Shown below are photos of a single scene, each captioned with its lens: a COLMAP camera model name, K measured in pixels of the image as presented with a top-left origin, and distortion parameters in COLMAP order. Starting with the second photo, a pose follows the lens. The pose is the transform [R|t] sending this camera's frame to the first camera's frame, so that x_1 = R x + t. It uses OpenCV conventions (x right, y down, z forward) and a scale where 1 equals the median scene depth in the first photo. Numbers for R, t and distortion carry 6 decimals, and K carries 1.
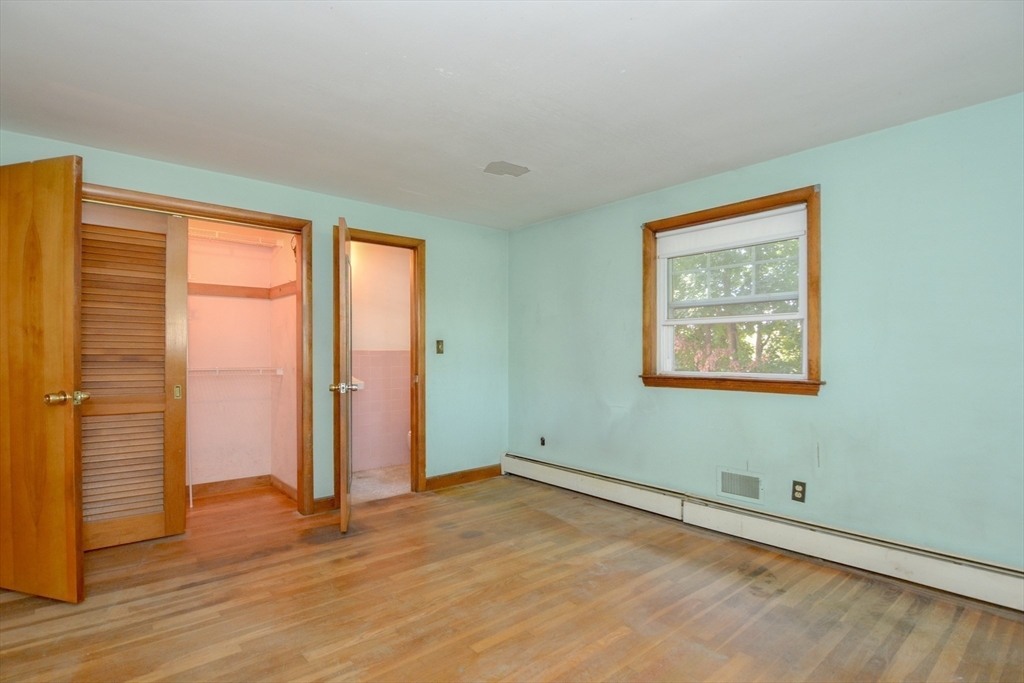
lens RADIAL K [[498.4, 0, 512.9], [0, 498.4, 345.5], [0, 0, 1]] dist [0.003359, -0.013261]
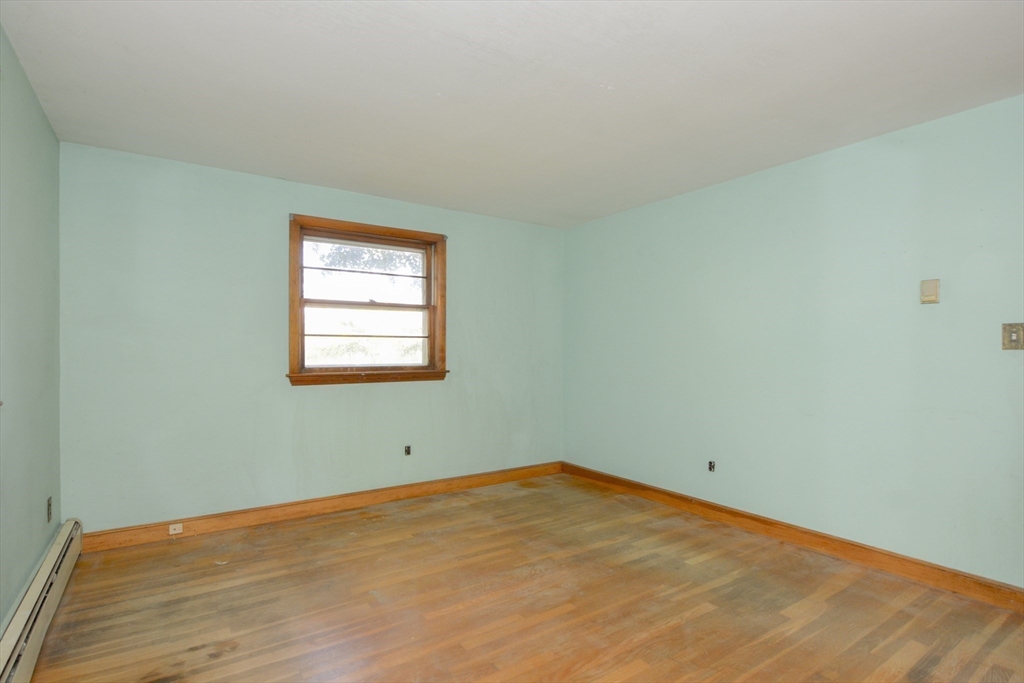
lens RADIAL K [[514.4, 0, 484.5], [0, 514.4, 349.1], [0, 0, 1]] dist [0.018566, -0.016835]
pose [[-0.985460, -0.004611, 0.169845, -0.055734], [-0.006373, 0.999931, -0.009834, 0.016630], [-0.169788, -0.010774, -0.985422, 1.649468]]
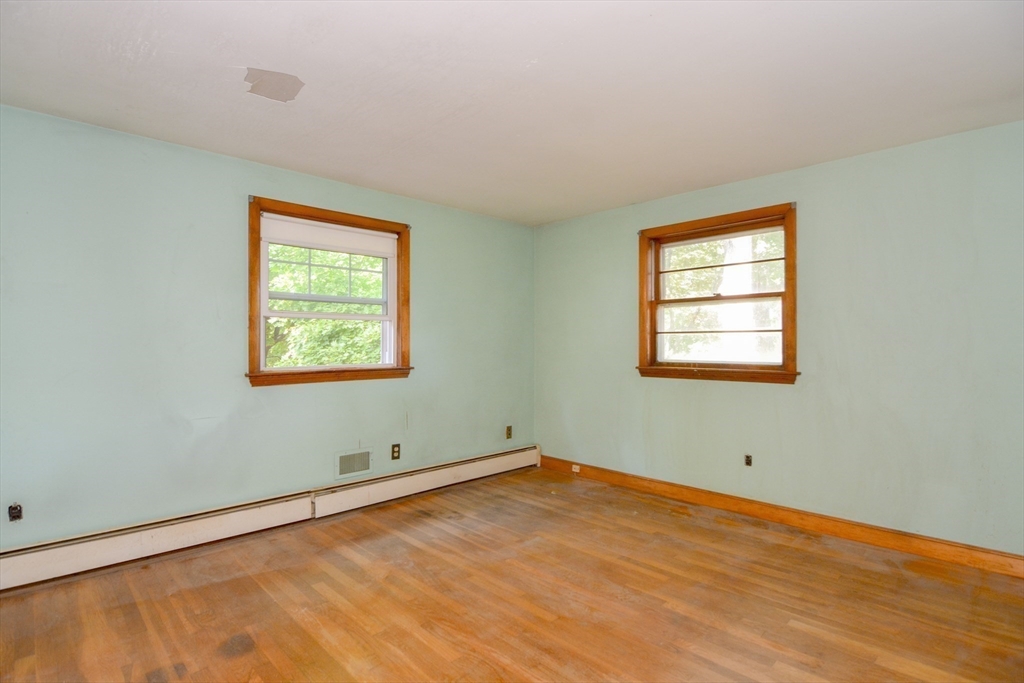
lens RADIAL K [[503.2, 0, 514.4], [0, 503.2, 344.3], [0, 0, 1]] dist [0.020444, -0.014955]
pose [[-0.031891, 0.000864, 0.999491, -0.869365], [-0.010415, 0.999945, -0.001196, 0.009237], [-0.999437, -0.010448, -0.031880, 0.833187]]
